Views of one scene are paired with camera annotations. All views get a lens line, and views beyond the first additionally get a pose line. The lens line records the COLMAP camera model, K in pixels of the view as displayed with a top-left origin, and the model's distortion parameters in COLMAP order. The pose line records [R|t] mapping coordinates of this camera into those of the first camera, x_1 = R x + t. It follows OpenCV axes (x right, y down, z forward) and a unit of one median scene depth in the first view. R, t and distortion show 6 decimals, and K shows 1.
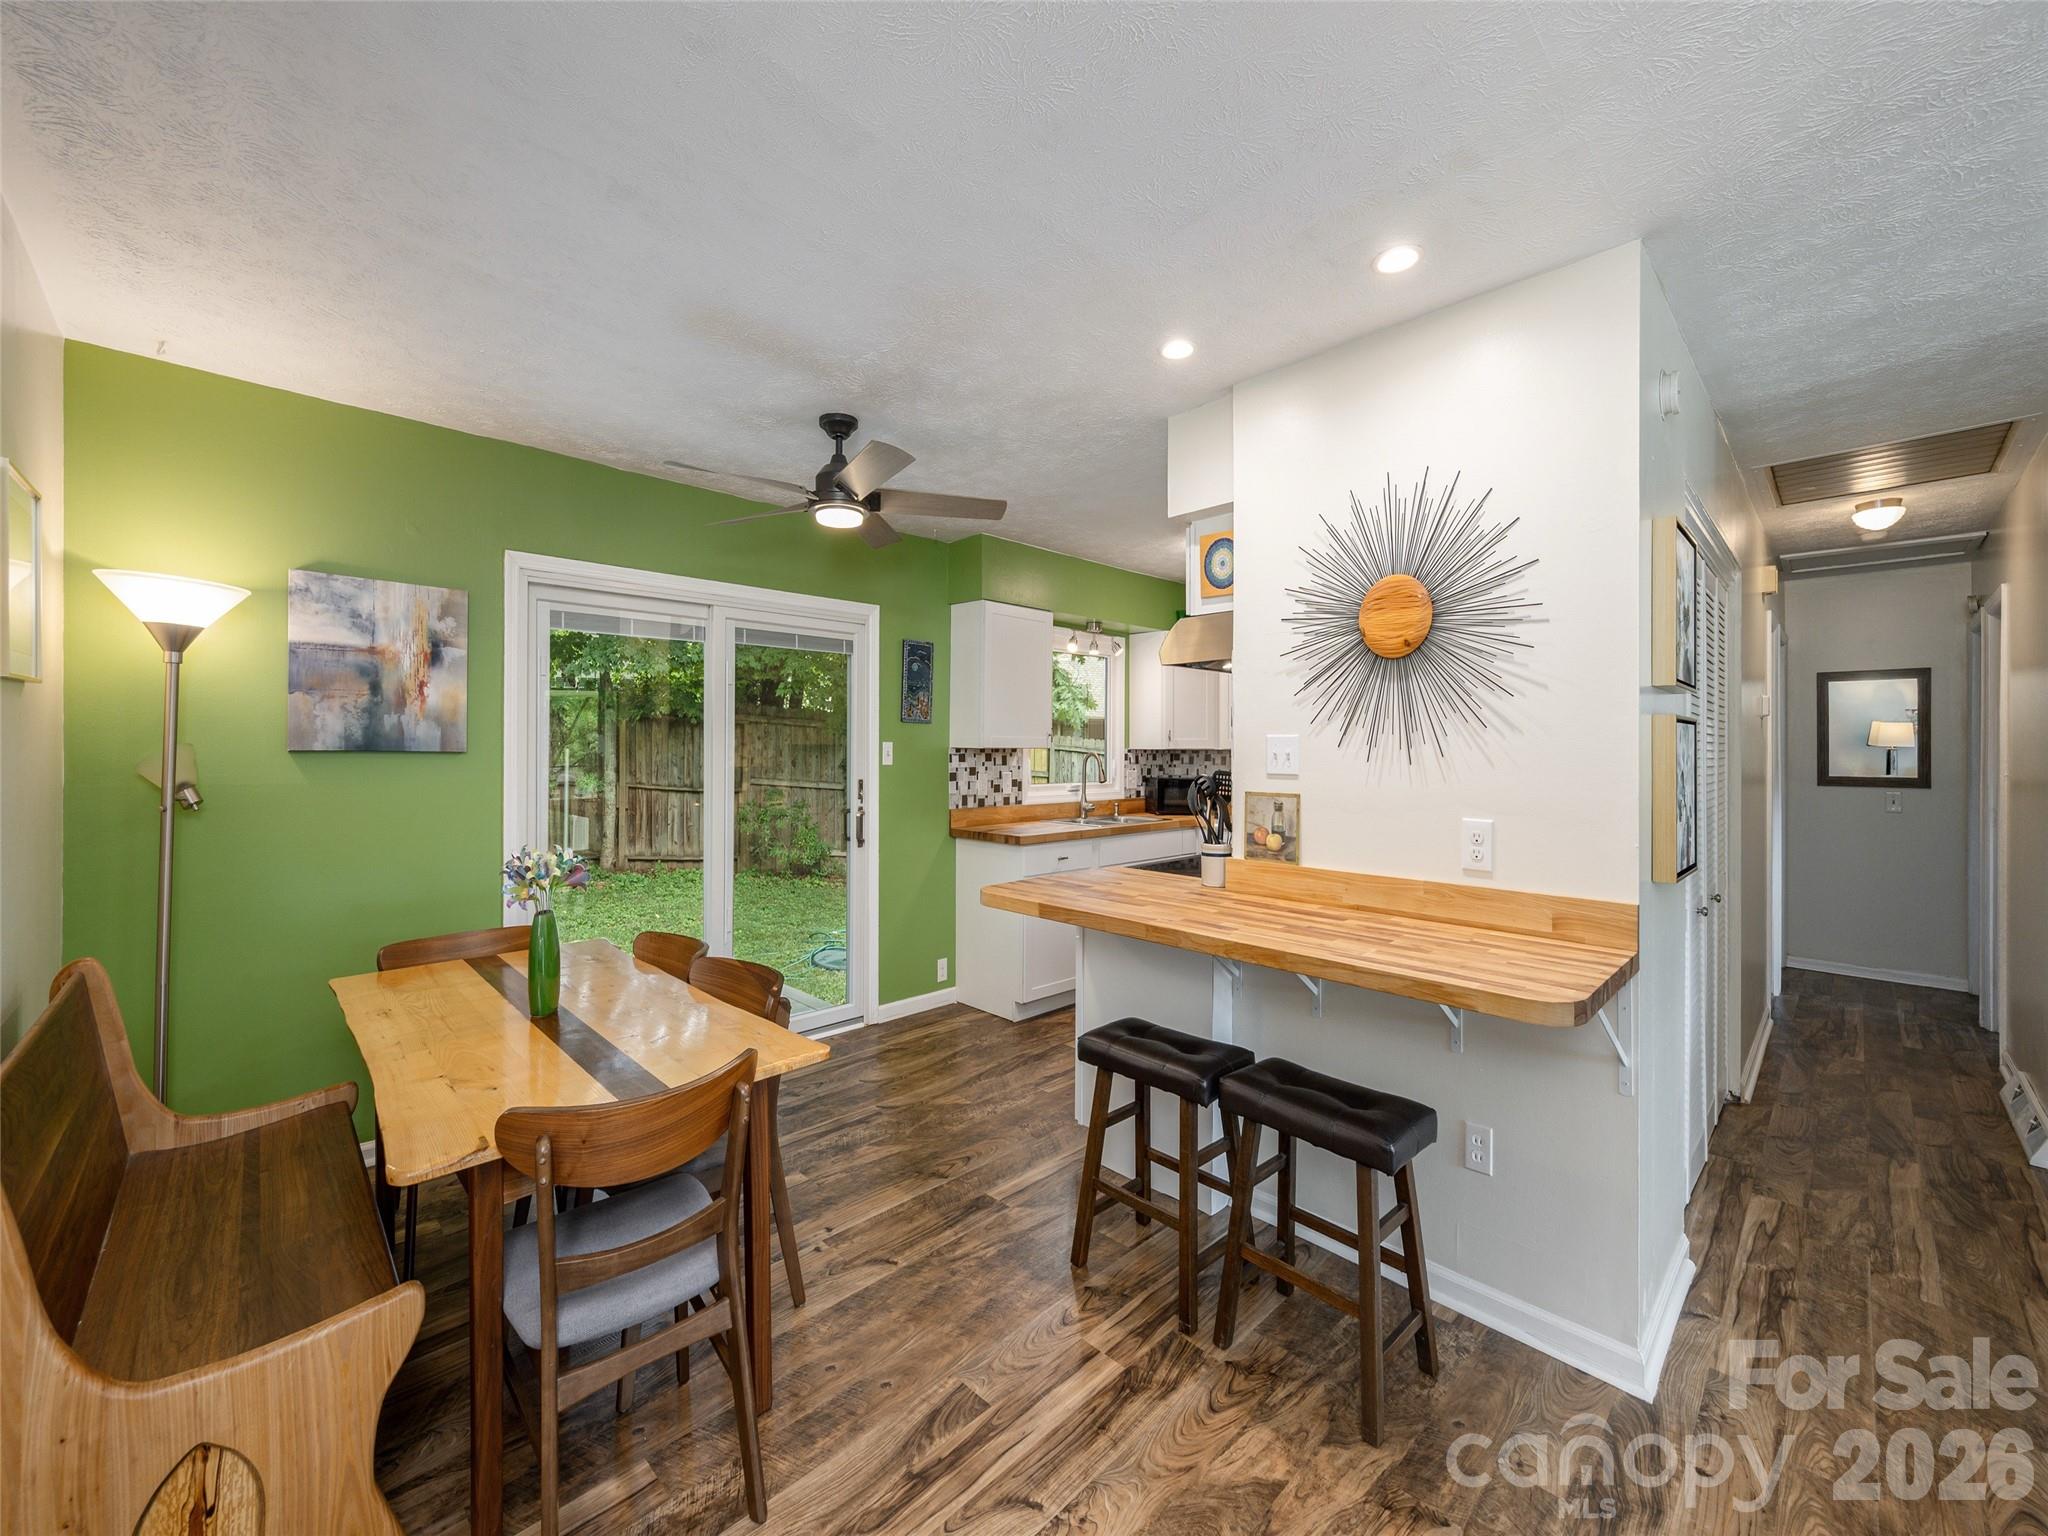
lens RADIAL K [[817.9, 0, 1060.9], [0, 817.9, 755.1], [0, 0, 1]] dist [0.003044, 0.001289]
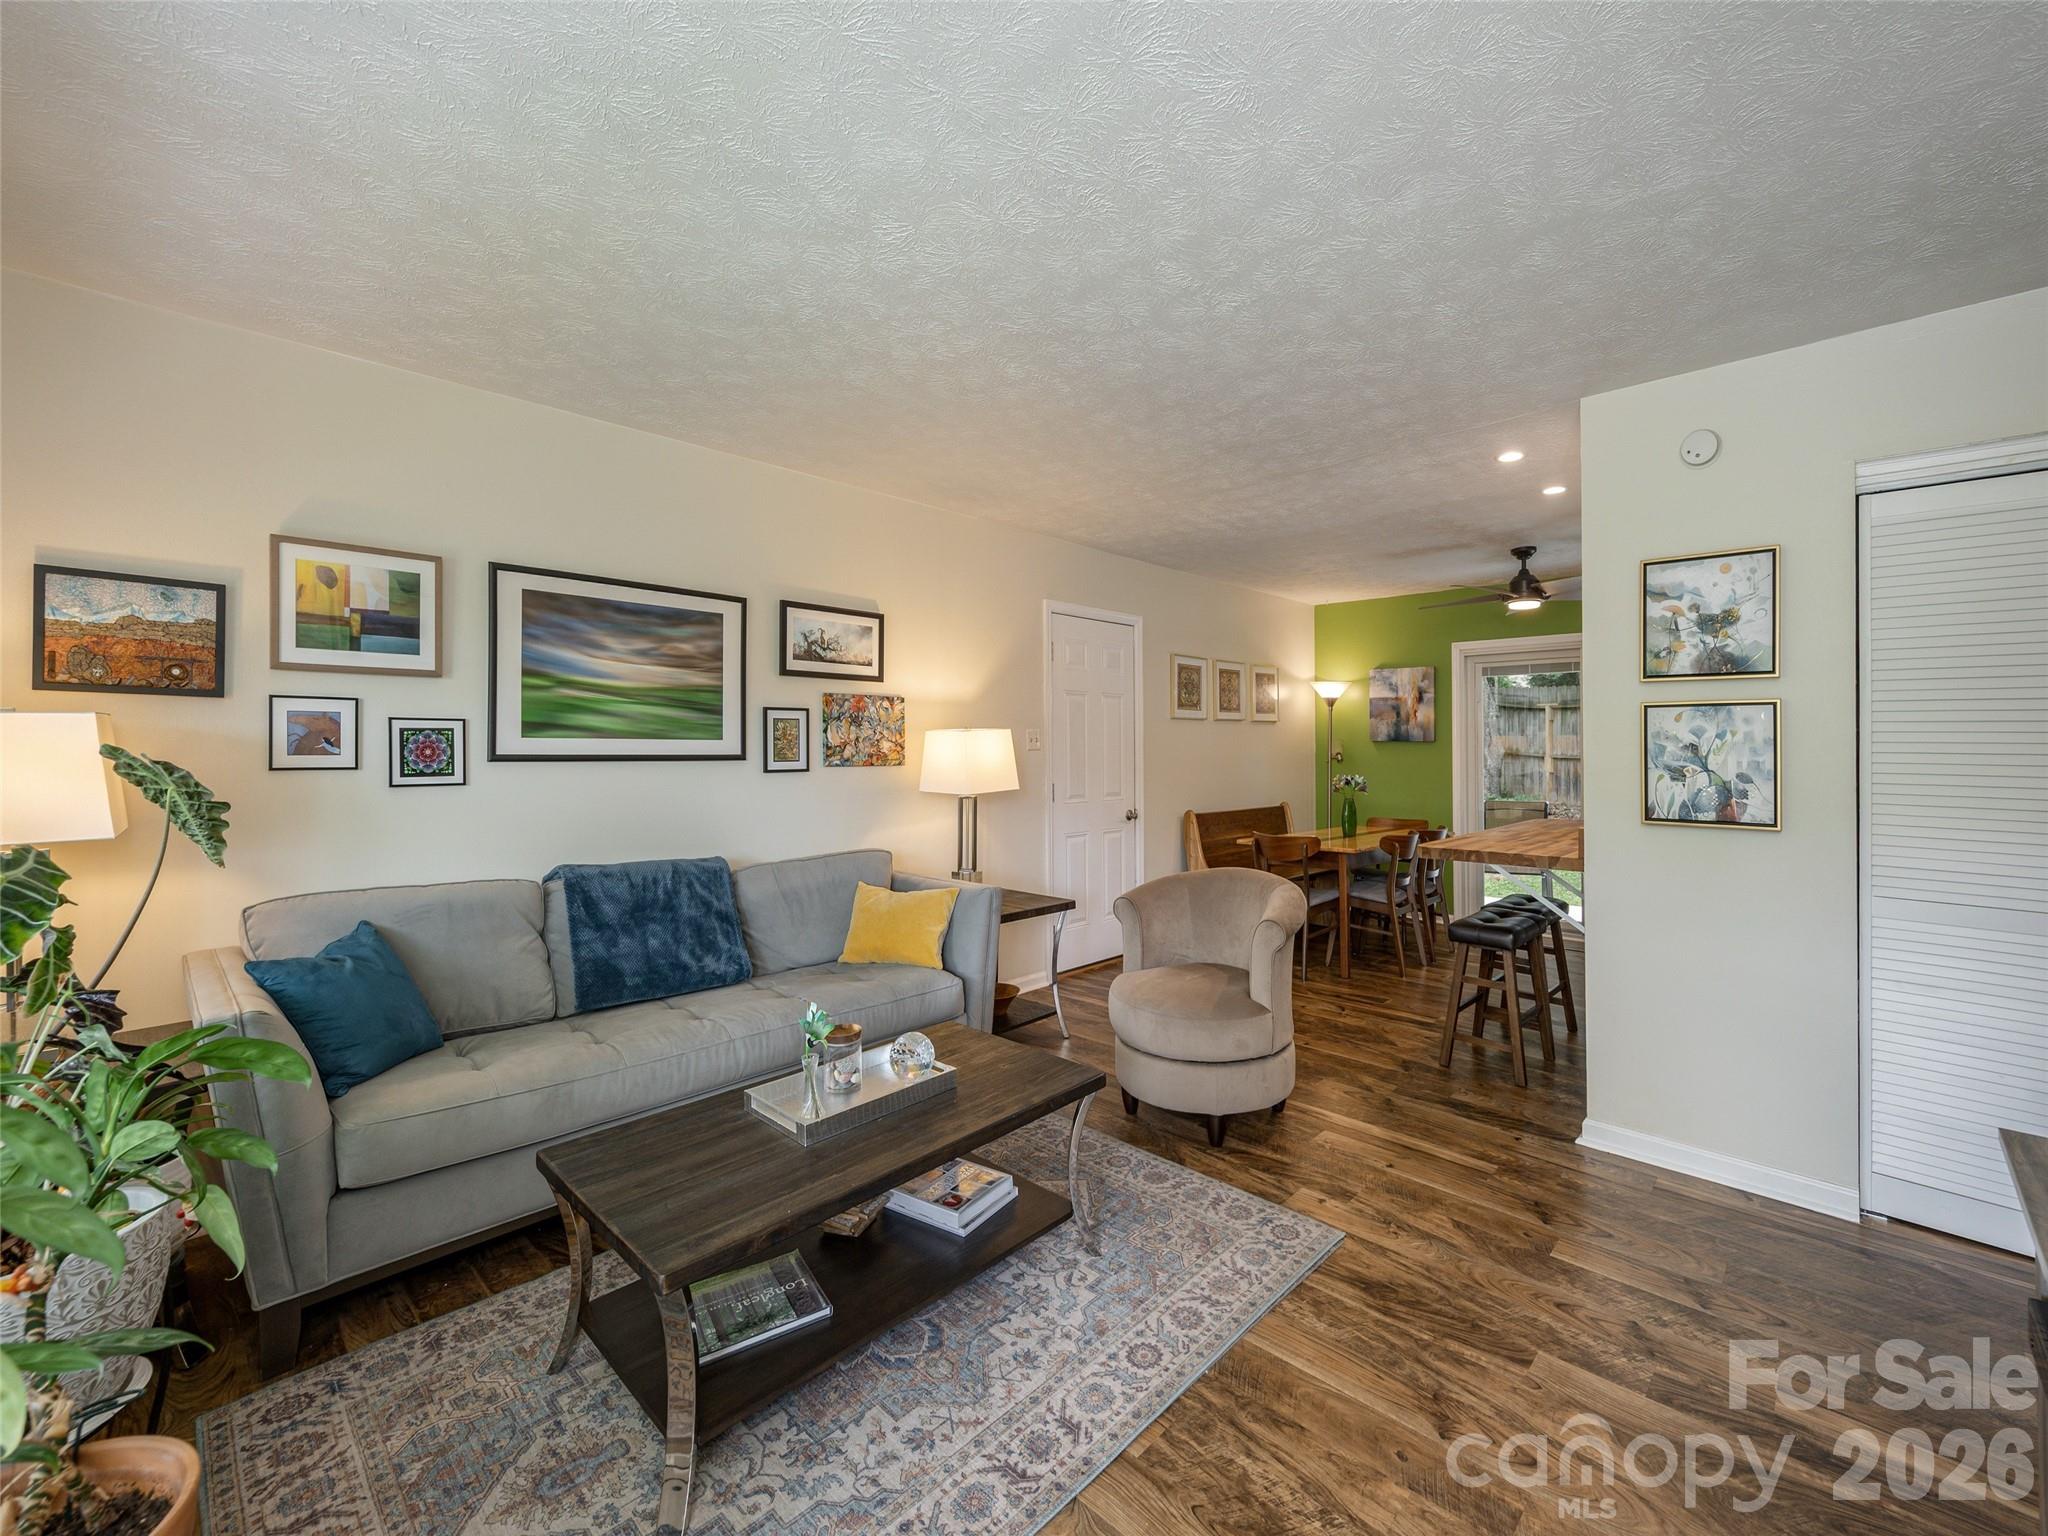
lens RADIAL K [[817.9, 0, 983.7], [0, 817.9, 733.3], [0, 0, 1]] dist [0.003044, 0.001289]
pose [[-0.074463, -0.026629, -0.996868, 1.563641], [-0.008587, 0.999623, -0.026062, 0.042784], [0.997187, 0.006619, -0.074664, -0.002719]]
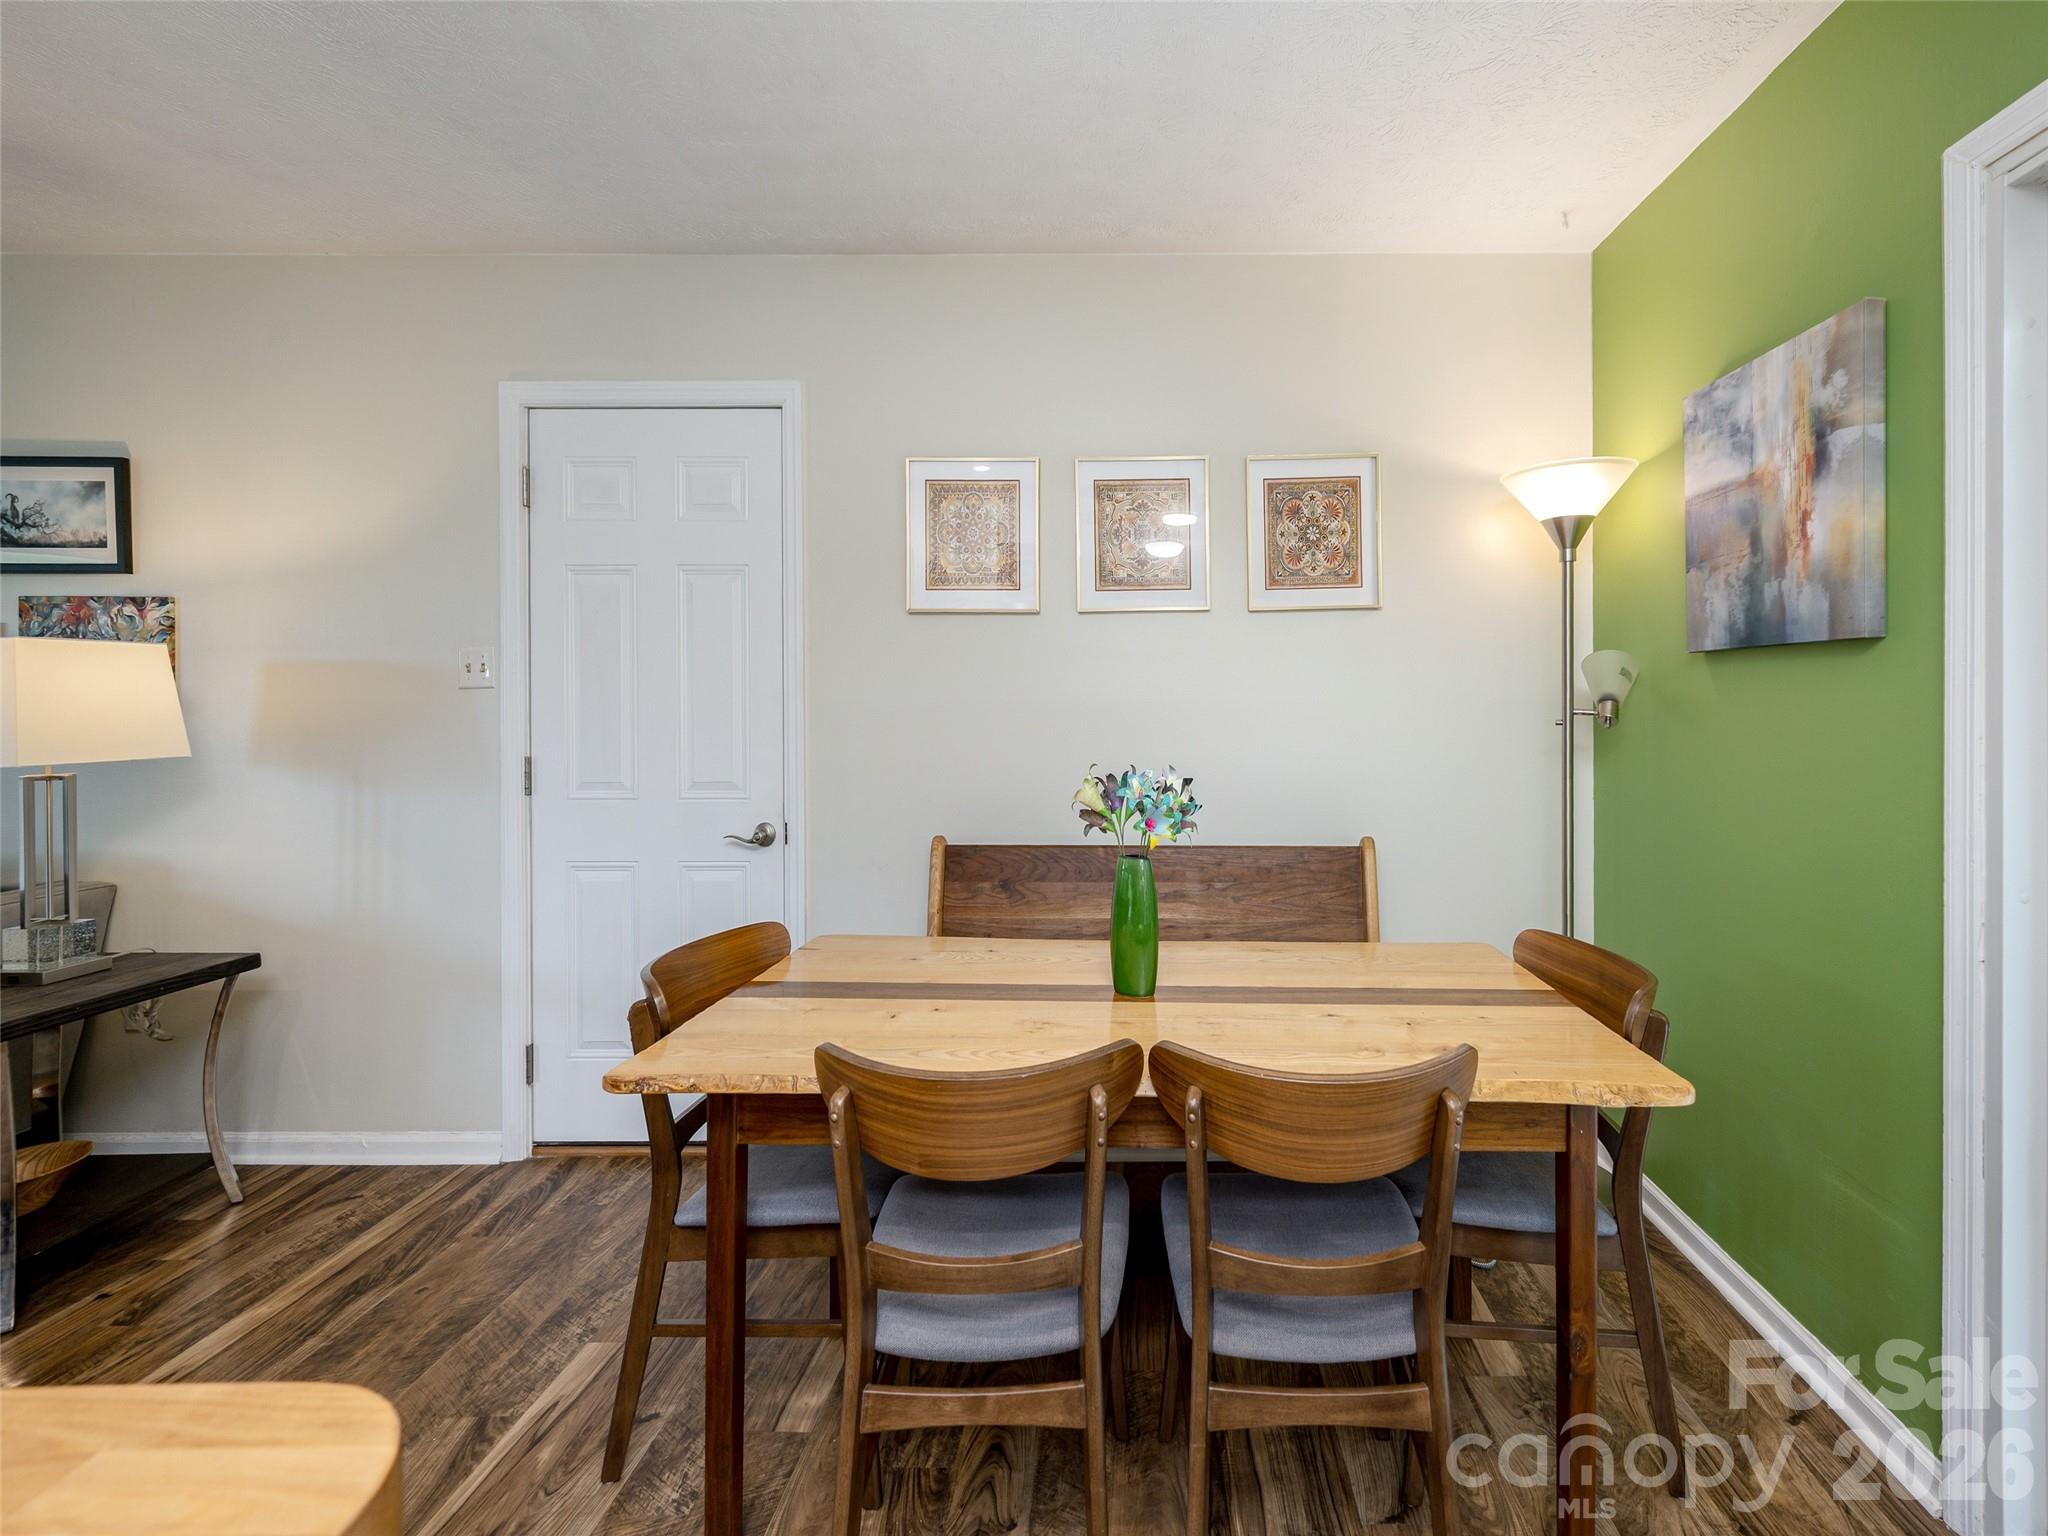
lens RADIAL K [[817.9, 0, 1146.7], [0, 817.9, 715.6], [0, 0, 1]] dist [0.003044, 0.001289]
pose [[-0.722156, 0.000622, -0.691730, -0.099606], [-0.011190, 0.999858, 0.012582, 0.042862], [0.691639, 0.016826, -0.722047, 1.119762]]
